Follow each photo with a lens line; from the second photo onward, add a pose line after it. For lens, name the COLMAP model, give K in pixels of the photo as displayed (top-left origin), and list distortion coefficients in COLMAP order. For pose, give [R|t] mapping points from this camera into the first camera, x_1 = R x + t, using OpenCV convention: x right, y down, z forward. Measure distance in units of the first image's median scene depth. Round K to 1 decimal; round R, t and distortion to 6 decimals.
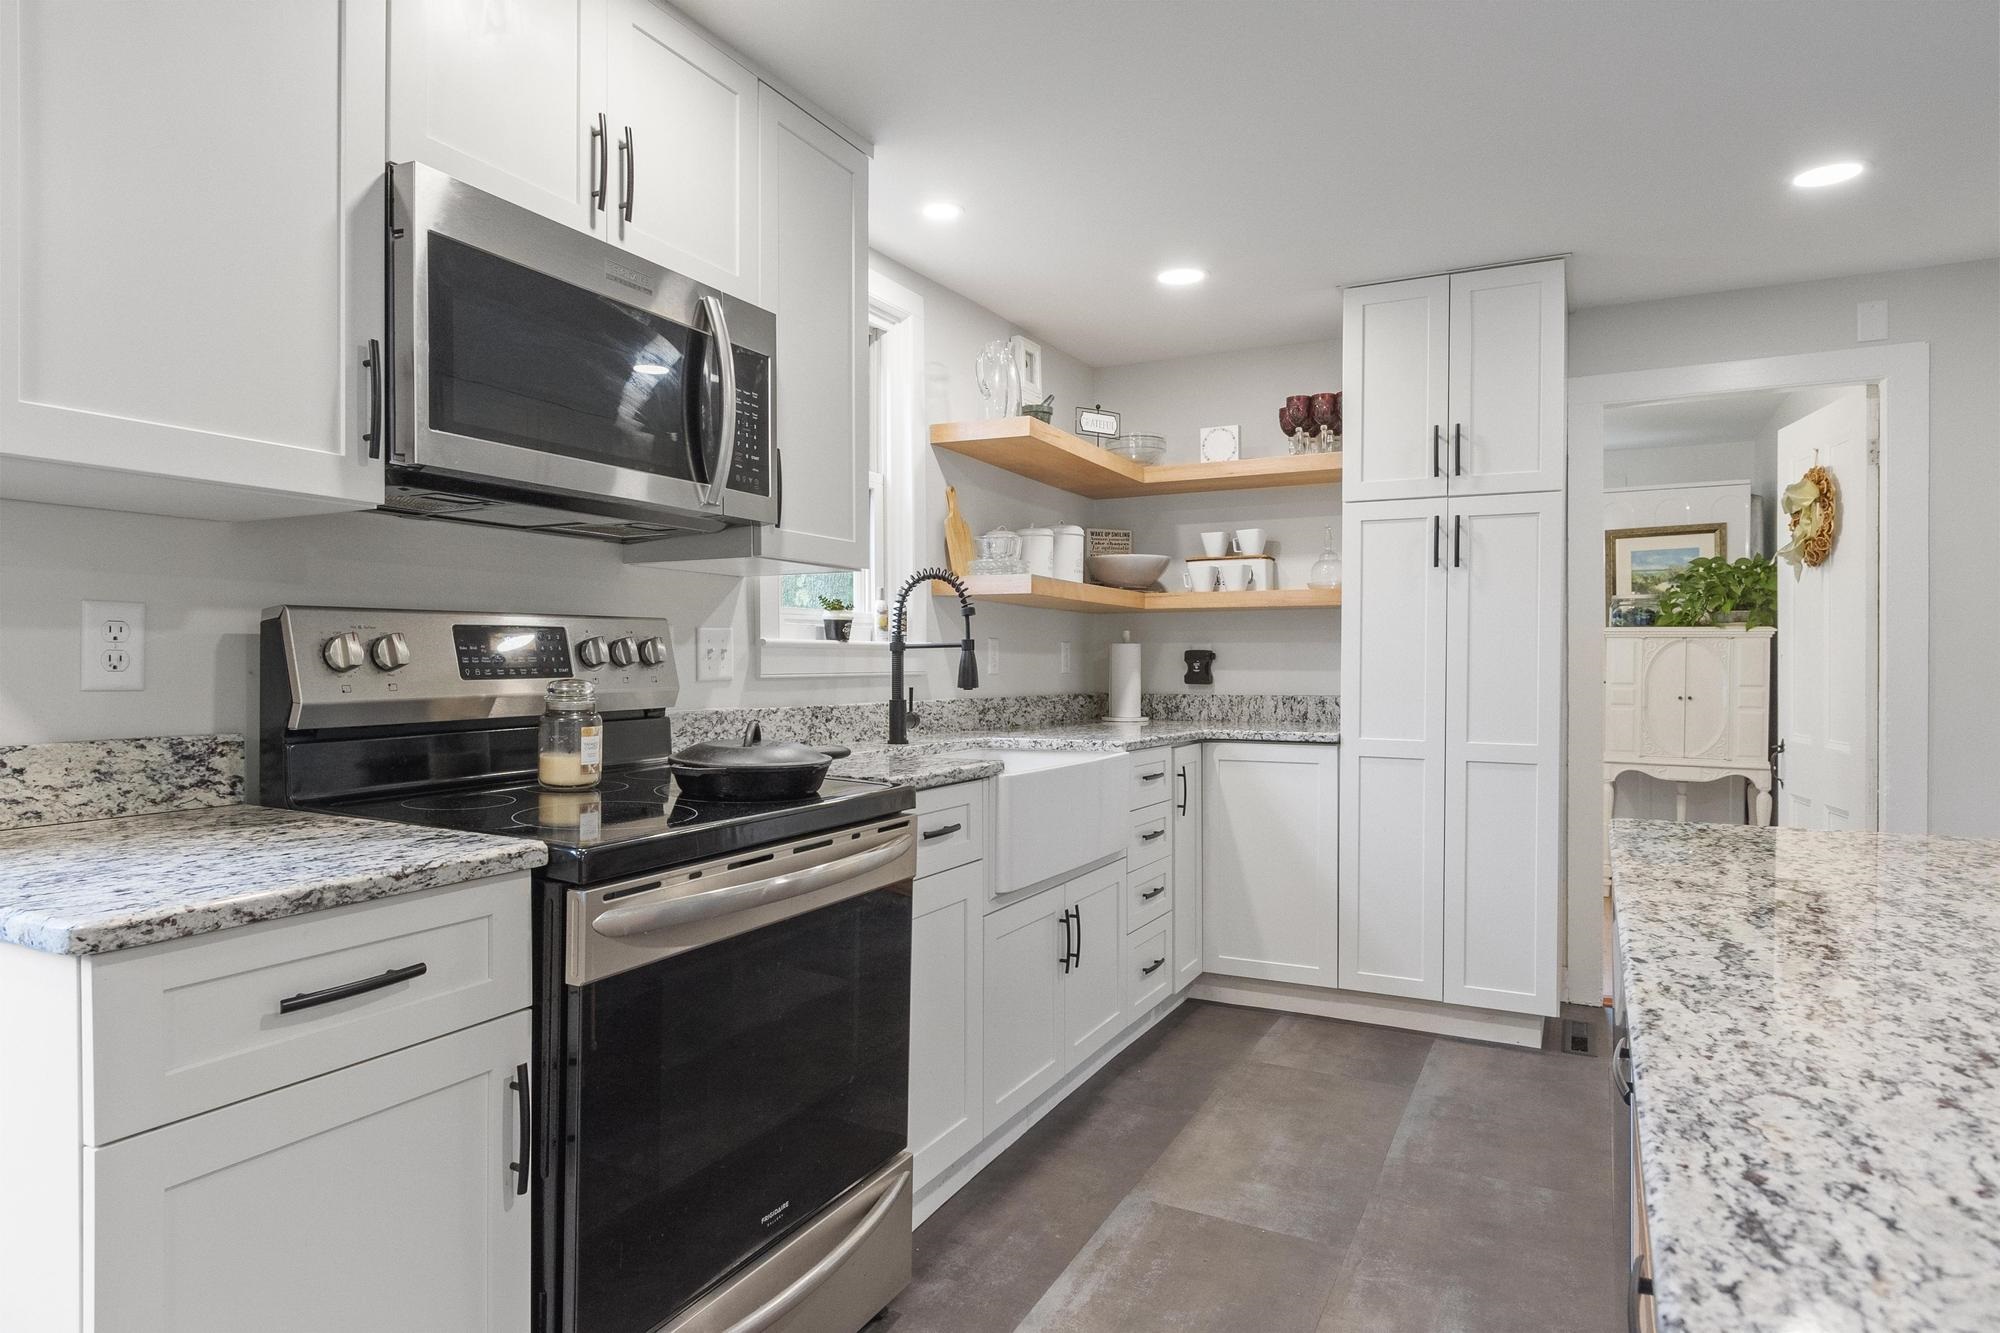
lens RADIAL K [[1164.5, 0, 985.9], [0, 1164.5, 673.3], [0, 0, 1]] dist [0.001544, 0.003405]
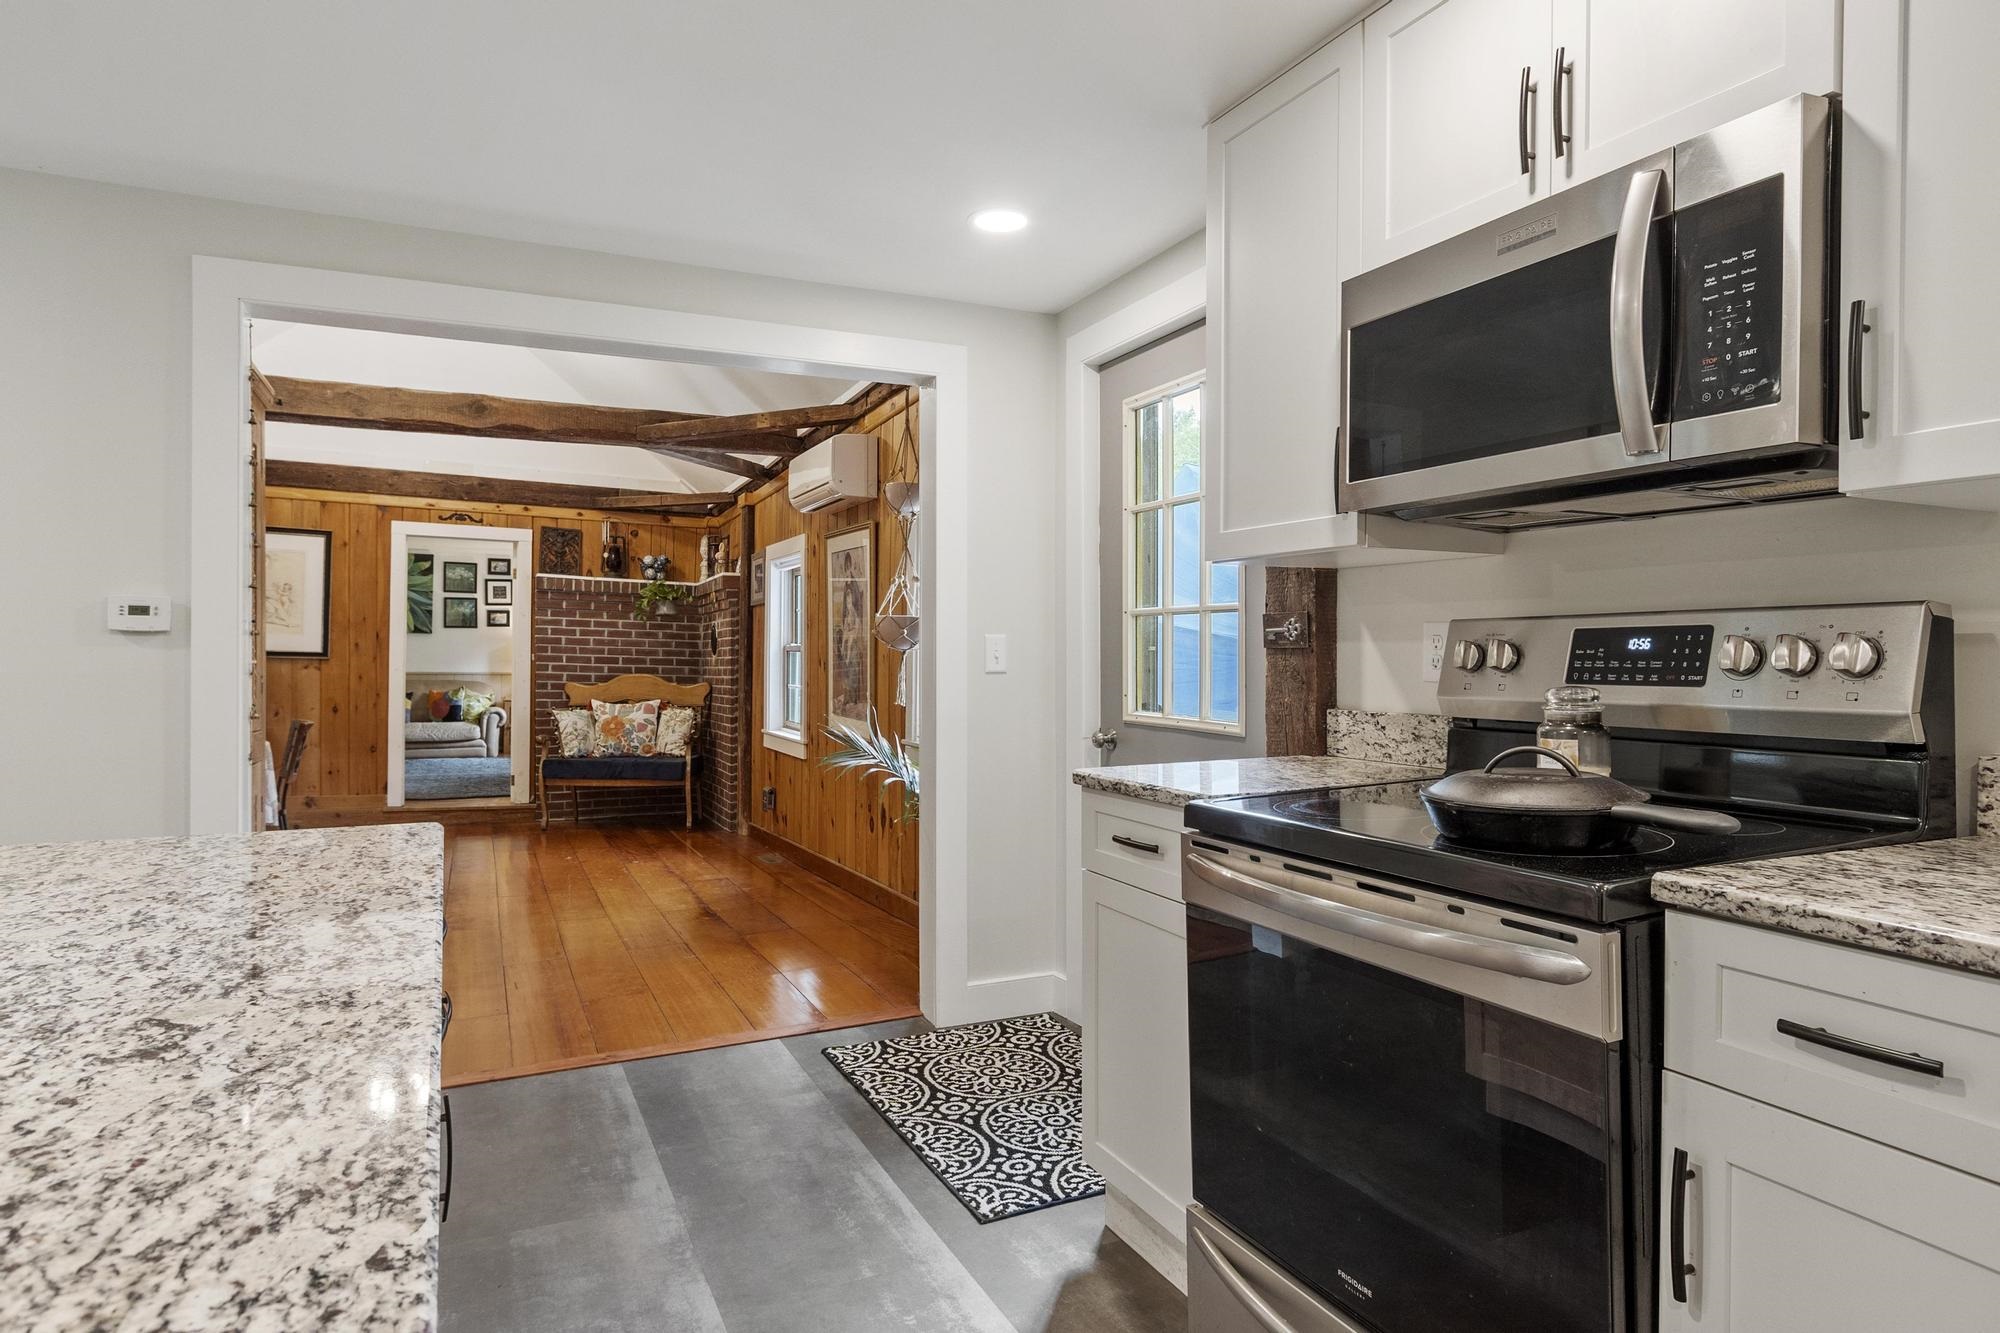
lens RADIAL K [[1164.5, 0, 997.9], [0, 1164.5, 656.2], [0, 0, 1]] dist [0.001544, 0.003405]
pose [[-0.605521, 0.001050, -0.795829, 0.350594], [-0.012335, 0.999867, 0.010705, -0.012398], [0.795734, 0.016298, -0.605427, 0.664349]]
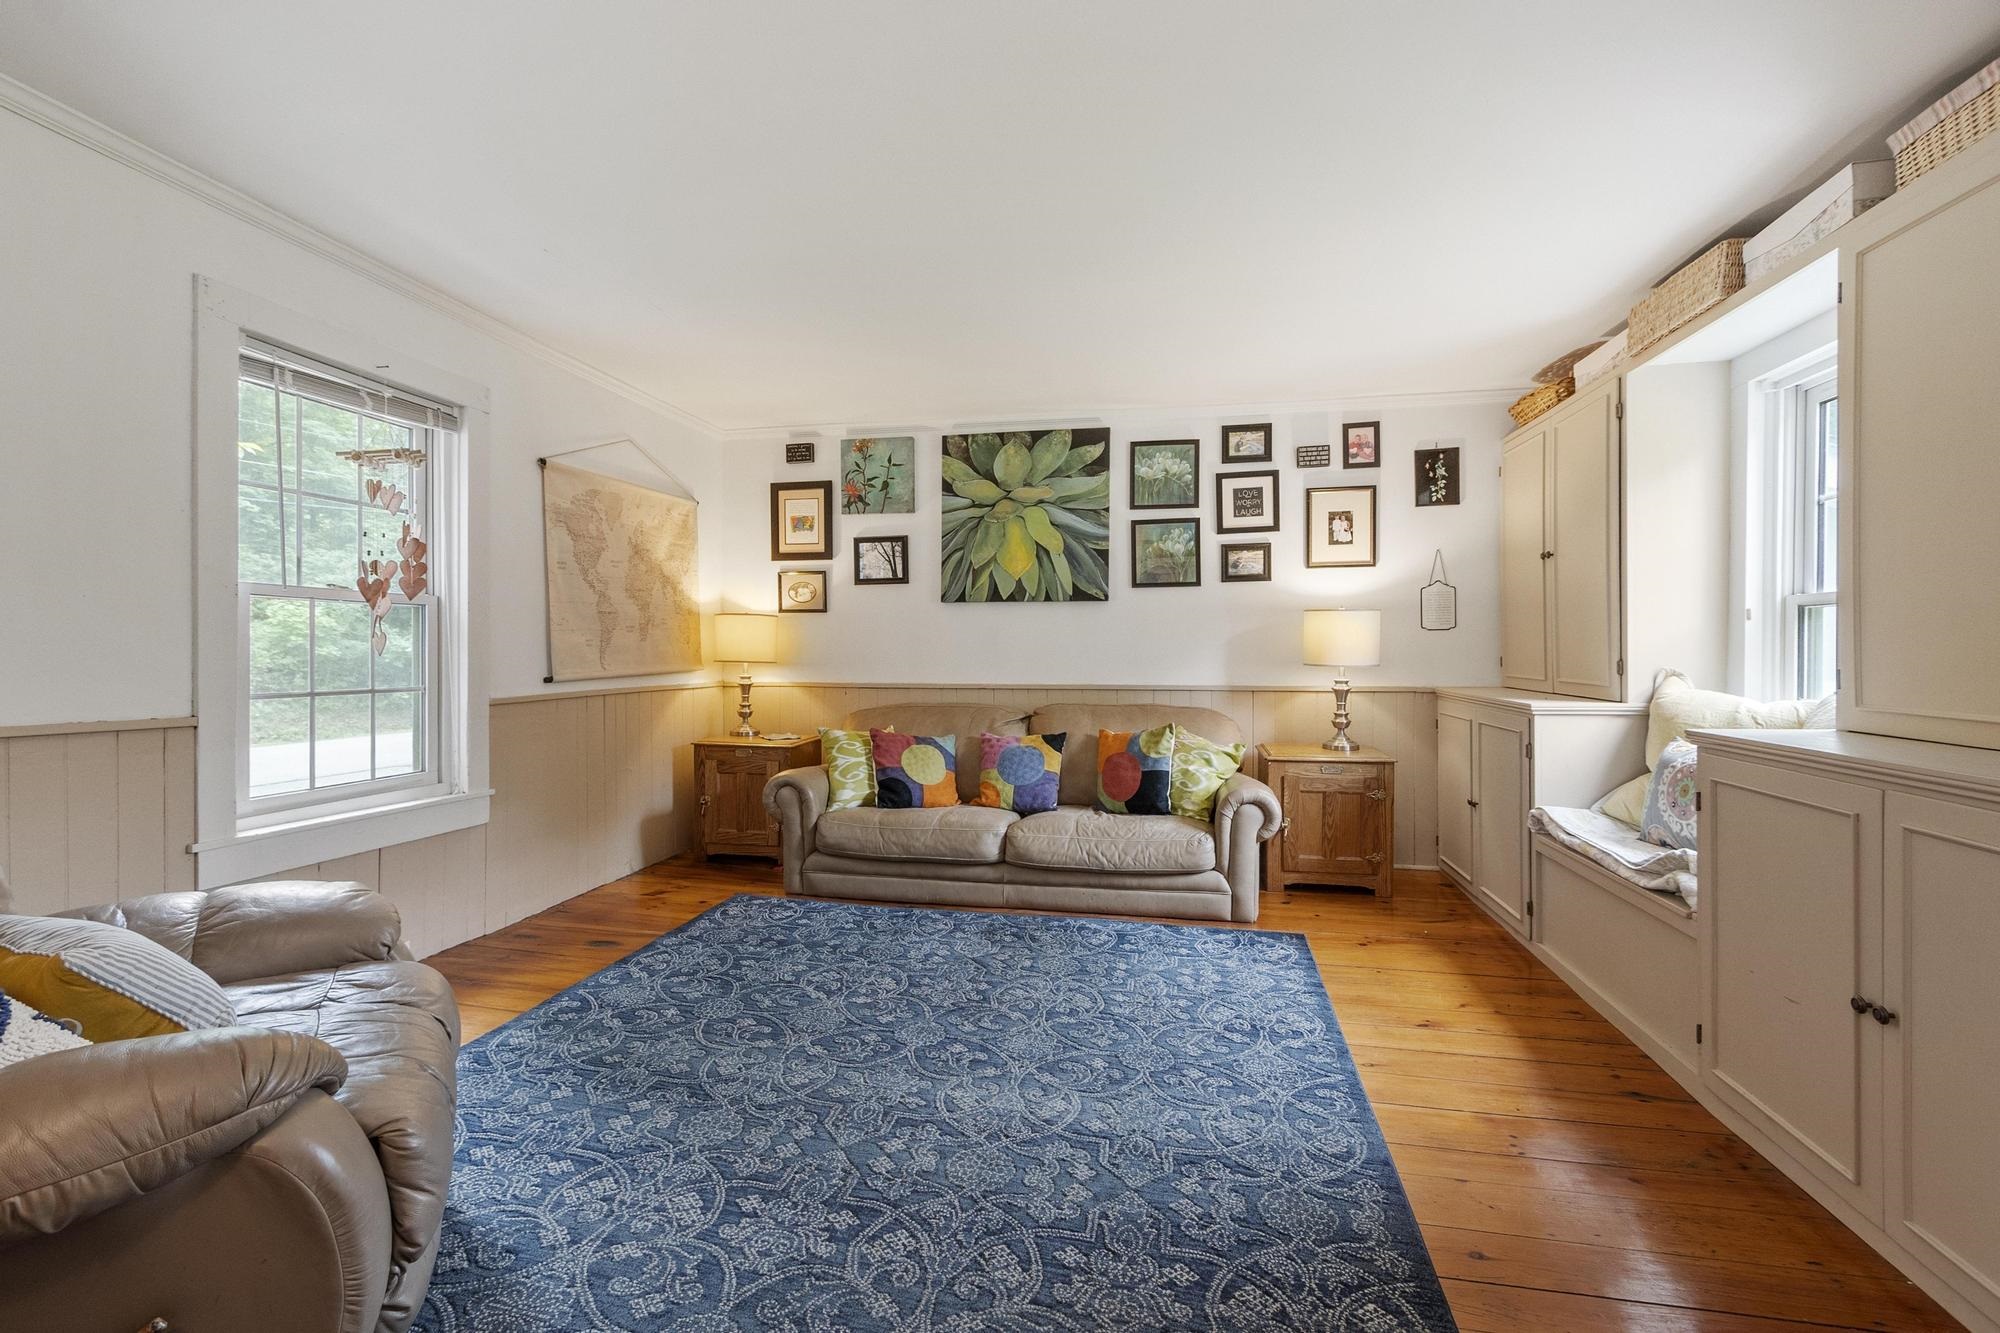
lens RADIAL K [[879.0, 0, 986.4], [0, 879.0, 657.1], [0, 0, 1]] dist [0.003373, -0.001309]
pose [[-0.959657, 0.008834, -0.281034, -0.977292], [0.003647, 0.999813, 0.018977, 0.034241], [0.281149, 0.017186, -0.959510, -1.829828]]
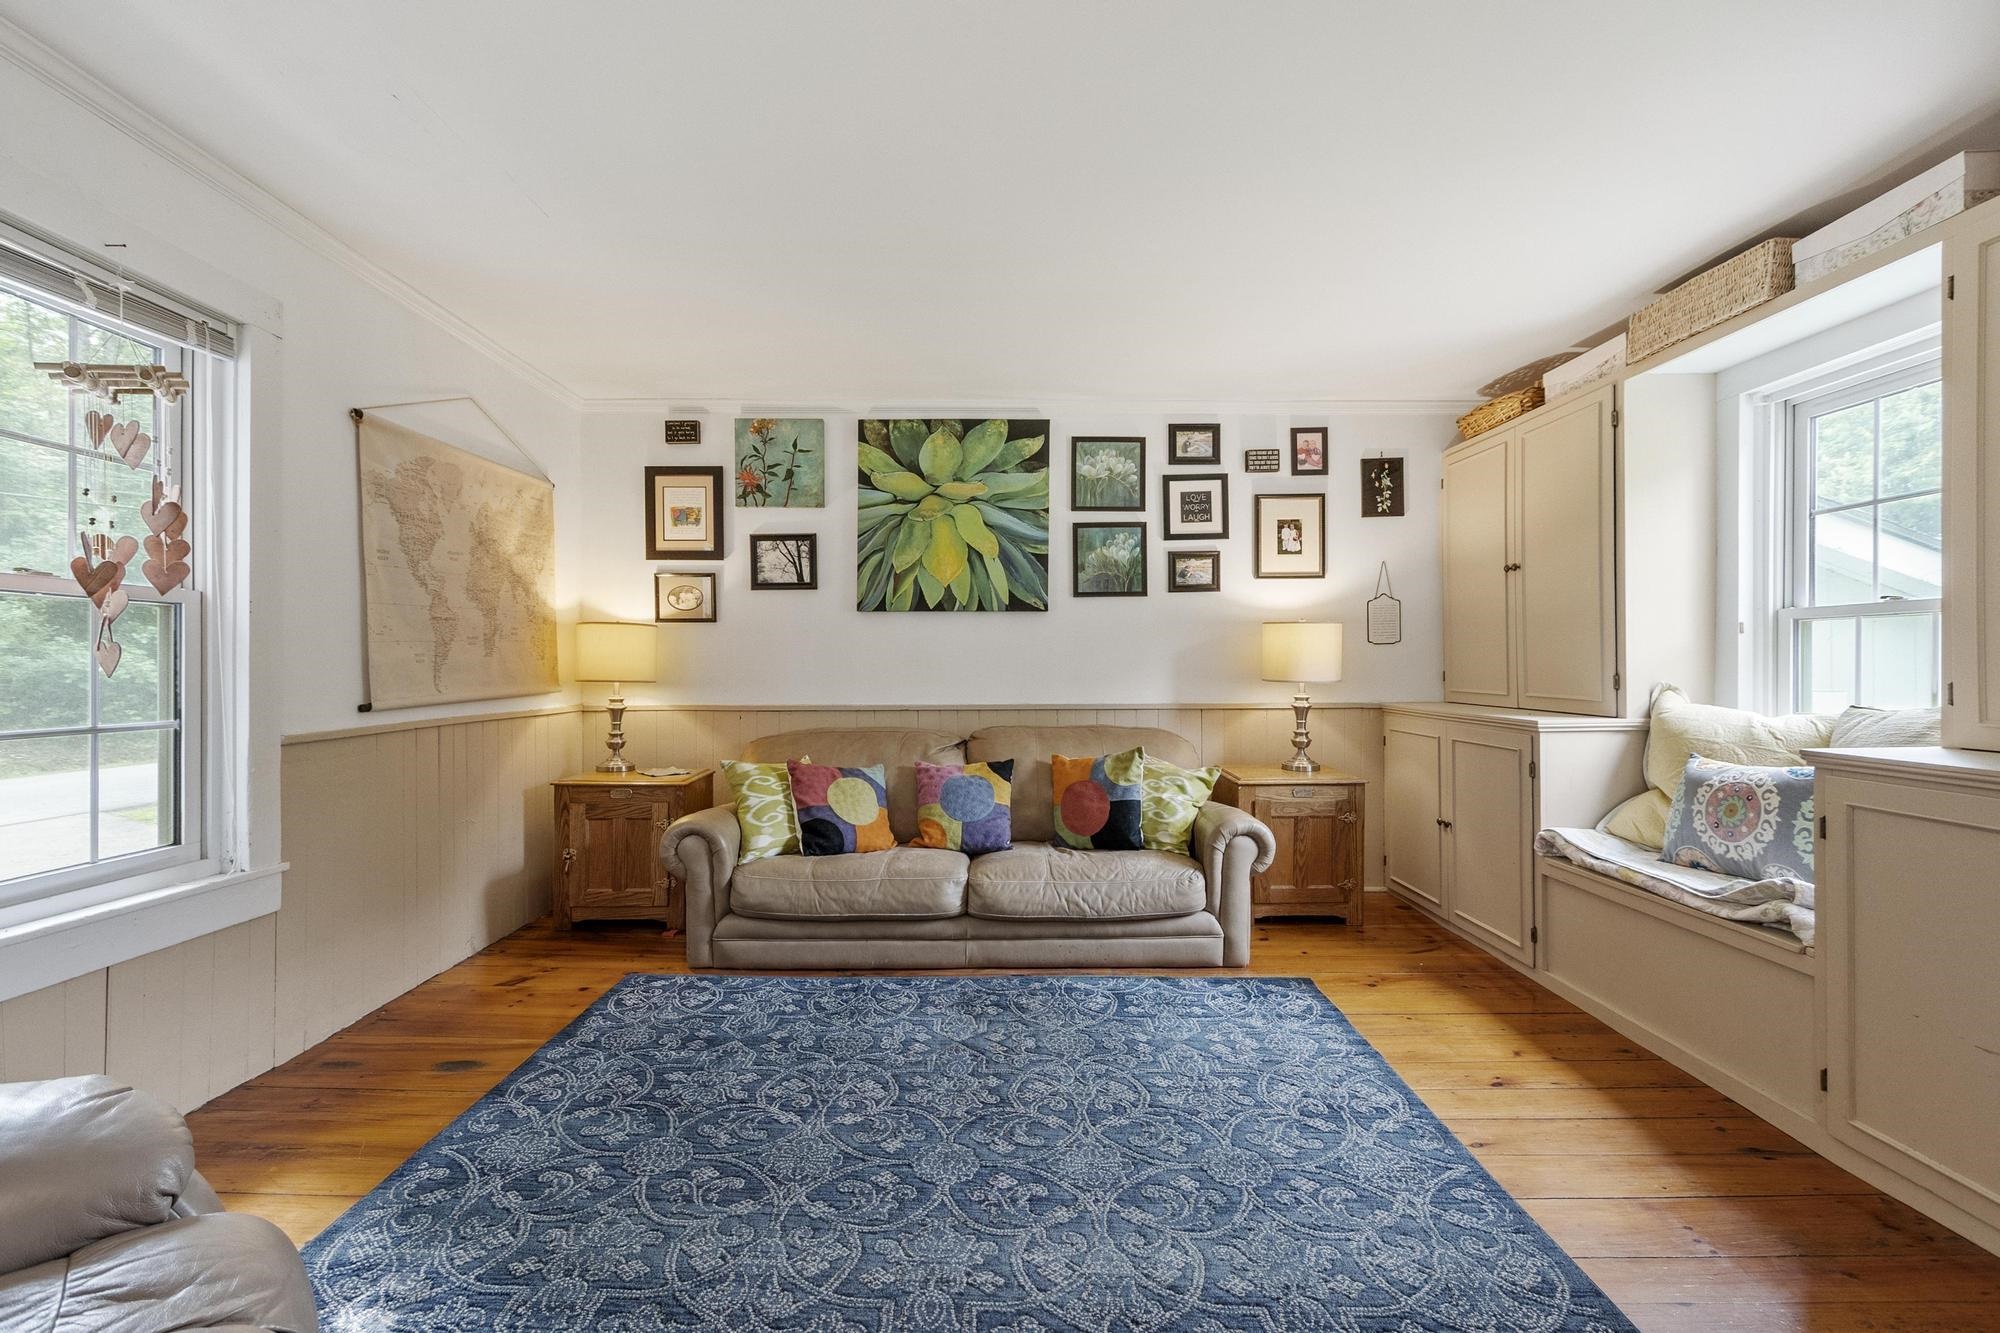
lens RADIAL K [[879.0, 0, 989.3], [0, 879.0, 665.6], [0, 0, 1]] dist [0.003373, -0.001309]
pose [[-0.879703, 0.009246, -0.475433, -0.888873], [0.004253, 0.999924, 0.011577, 0.035104], [0.475504, 0.008162, -0.879676, -2.029058]]
